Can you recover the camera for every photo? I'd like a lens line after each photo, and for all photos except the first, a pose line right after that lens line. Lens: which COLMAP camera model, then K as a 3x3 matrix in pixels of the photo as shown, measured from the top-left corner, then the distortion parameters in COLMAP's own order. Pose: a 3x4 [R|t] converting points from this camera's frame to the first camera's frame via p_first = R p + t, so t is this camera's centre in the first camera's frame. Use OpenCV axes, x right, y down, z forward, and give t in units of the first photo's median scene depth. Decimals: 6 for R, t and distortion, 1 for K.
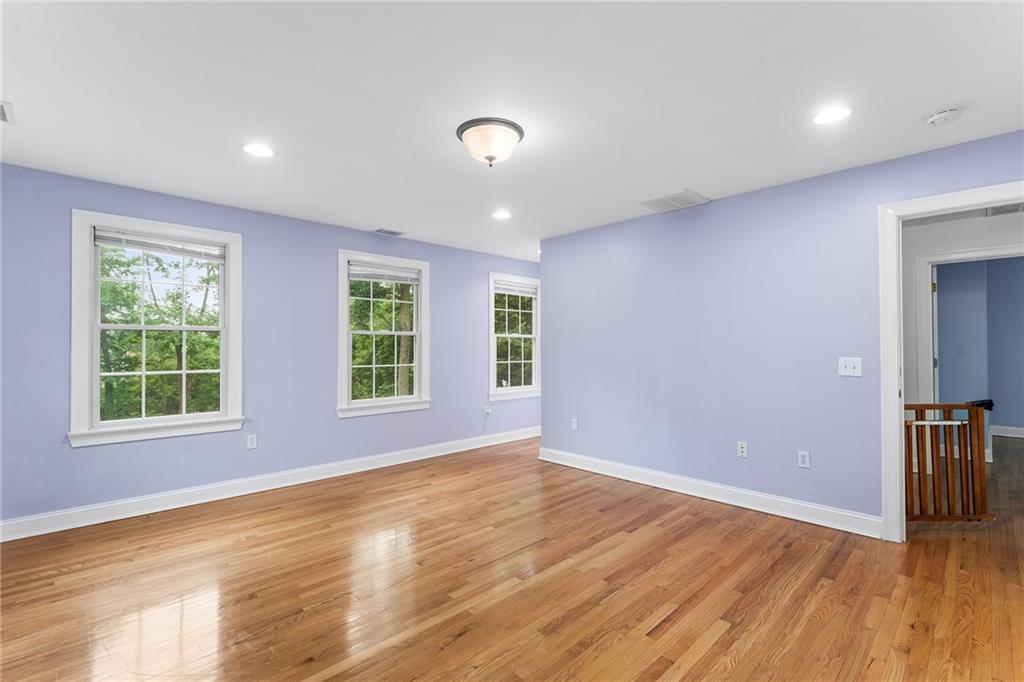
lens RADIAL K [[455.3, 0, 505.3], [0, 455.3, 336.6], [0, 0, 1]] dist [-0.008056, 0.001869]
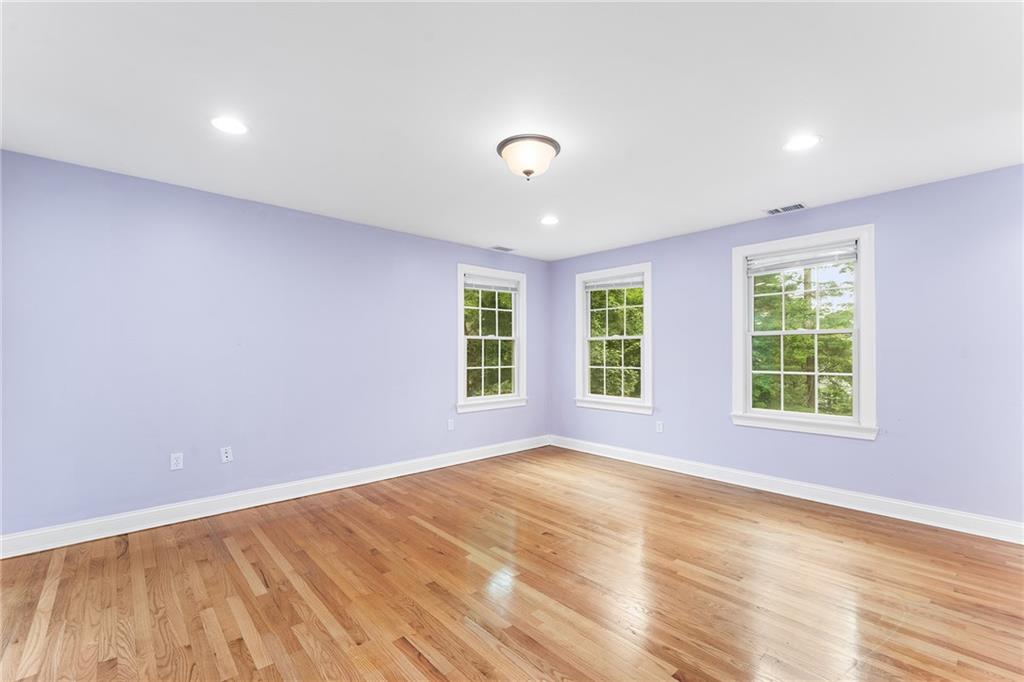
lens RADIAL K [[432.7, 0, 517.4], [0, 432.7, 349.6], [0, 0, 1]] dist [0.003166, -0.000908]
pose [[-0.011338, -0.006855, -0.999912, 0.664043], [0.025827, 0.999641, -0.007146, 0.021233], [0.999602, -0.025906, -0.011157, 0.672664]]
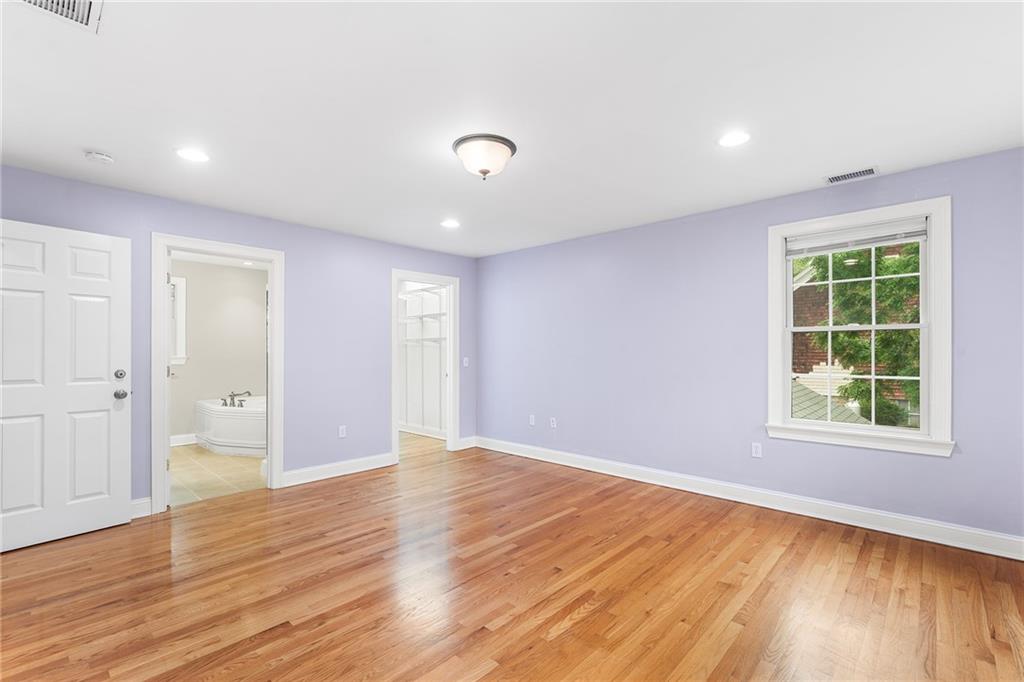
lens RADIAL K [[455.3, 0, 524.4], [0, 455.3, 345.9], [0, 0, 1]] dist [-0.008056, 0.001869]
pose [[-0.996921, 0.002026, -0.078392, -0.026174], [0.004950, 0.999298, -0.037123, 0.035894], [0.078262, -0.037397, -0.996231, 1.408076]]
